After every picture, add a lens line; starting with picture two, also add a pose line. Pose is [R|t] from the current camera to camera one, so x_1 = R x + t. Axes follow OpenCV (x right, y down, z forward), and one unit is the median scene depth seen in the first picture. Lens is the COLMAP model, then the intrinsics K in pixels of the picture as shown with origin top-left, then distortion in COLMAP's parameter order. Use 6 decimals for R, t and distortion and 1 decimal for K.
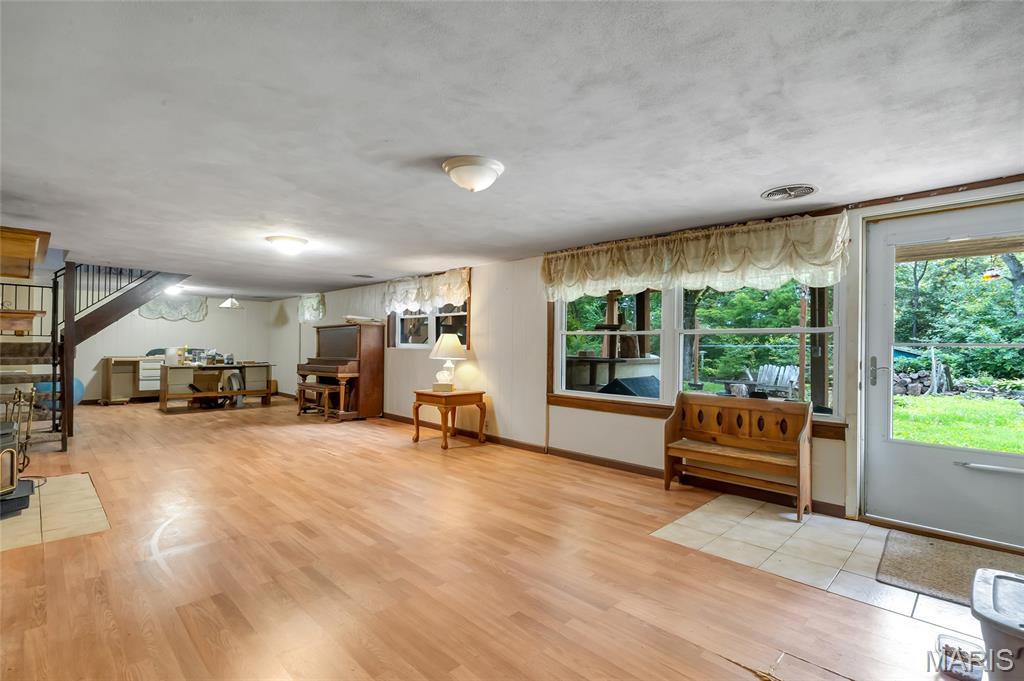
lens RADIAL K [[472.2, 0, 505.0], [0, 472.2, 342.1], [0, 0, 1]] dist [-0.002913, 0.003241]
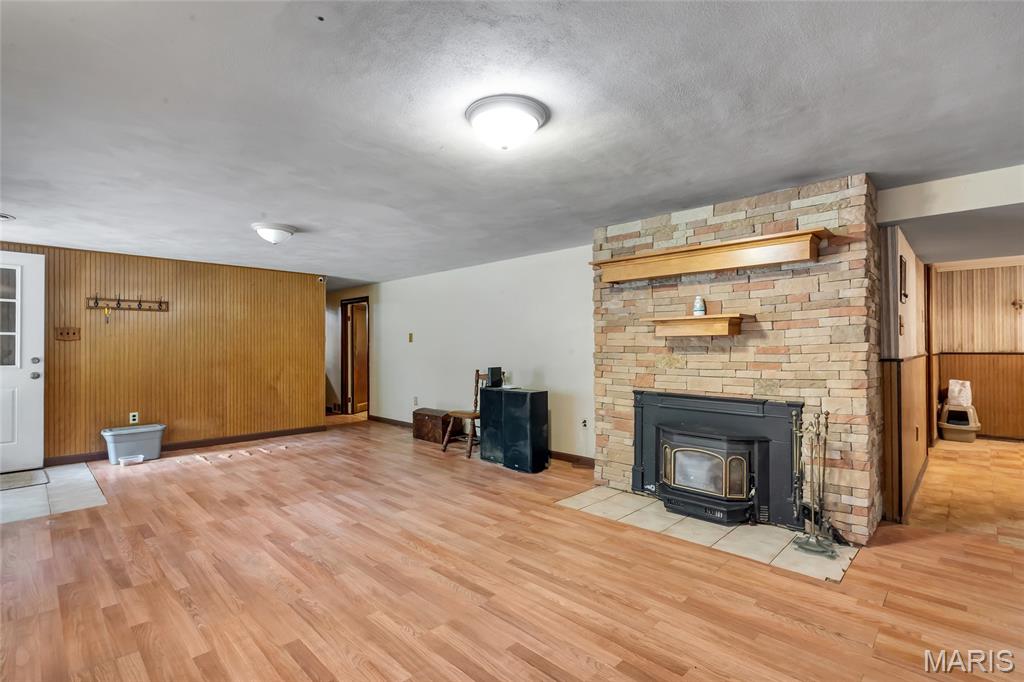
lens RADIAL K [[472.2, 0, 506.7], [0, 472.2, 342.8], [0, 0, 1]] dist [-0.002913, 0.003241]
pose [[-0.999899, -0.007155, -0.012266, -0.560723], [-0.006906, 0.999772, -0.020214, 0.008188], [0.012408, -0.020127, -0.999720, 1.784521]]
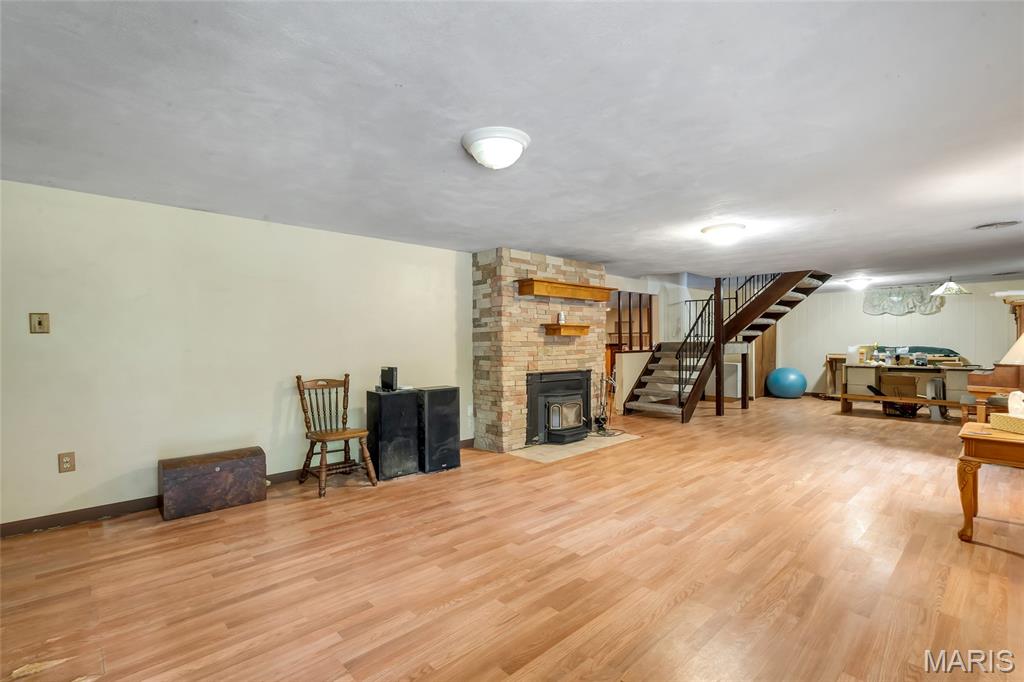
lens RADIAL K [[472.2, 0, 510.9], [0, 472.2, 344.9], [0, 0, 1]] dist [-0.002913, 0.003241]
pose [[-0.025352, -0.005685, -0.999662, 0.583737], [0.016771, 0.999841, -0.006111, 0.010530], [0.999538, -0.016920, -0.025253, 0.746683]]
